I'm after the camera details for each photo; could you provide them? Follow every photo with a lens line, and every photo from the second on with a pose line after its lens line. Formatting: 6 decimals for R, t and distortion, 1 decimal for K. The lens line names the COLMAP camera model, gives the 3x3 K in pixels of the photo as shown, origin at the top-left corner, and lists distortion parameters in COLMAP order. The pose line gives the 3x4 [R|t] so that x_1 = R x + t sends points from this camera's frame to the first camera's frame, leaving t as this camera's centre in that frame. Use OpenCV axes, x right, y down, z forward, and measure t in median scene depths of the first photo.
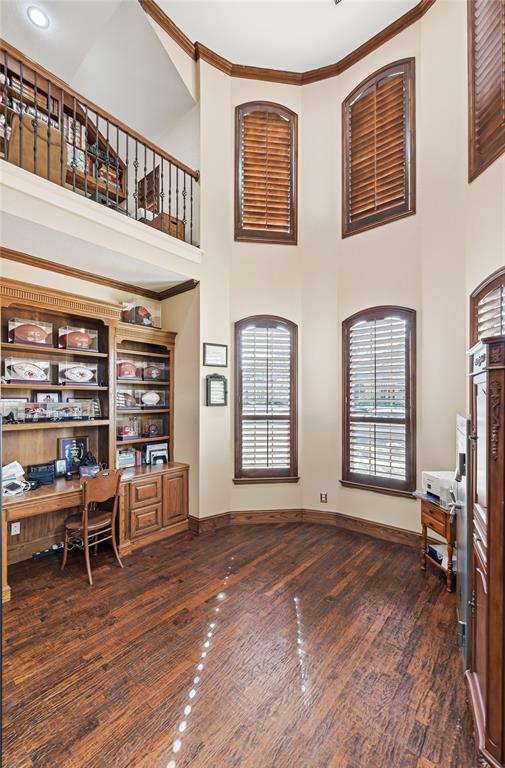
lens RADIAL K [[329.1, 0, 250.3], [0, 329.1, 401.7], [0, 0, 1]] dist [-0.001380, -0.000097]
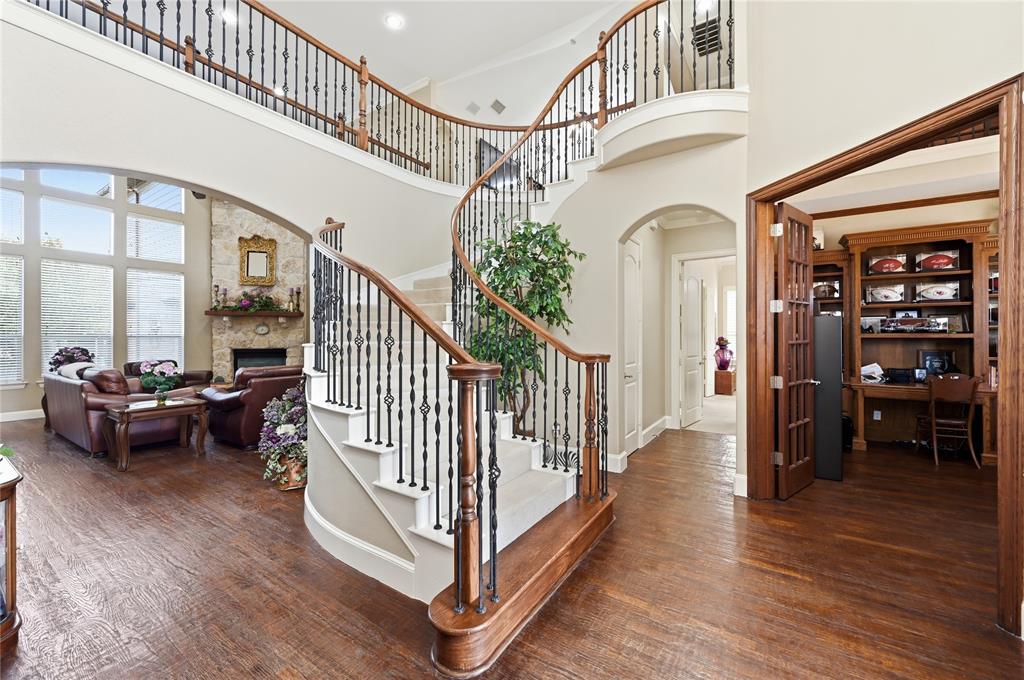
lens RADIAL K [[402.9, 0, 512.9], [0, 402.9, 334.5], [0, 0, 1]] dist [0.000777, 0.000068]
pose [[0.140625, -0.003801, -0.990056, 0.637029], [-0.001788, 0.999990, -0.004093, 0.067633], [0.990061, 0.002346, 0.140617, -0.626238]]
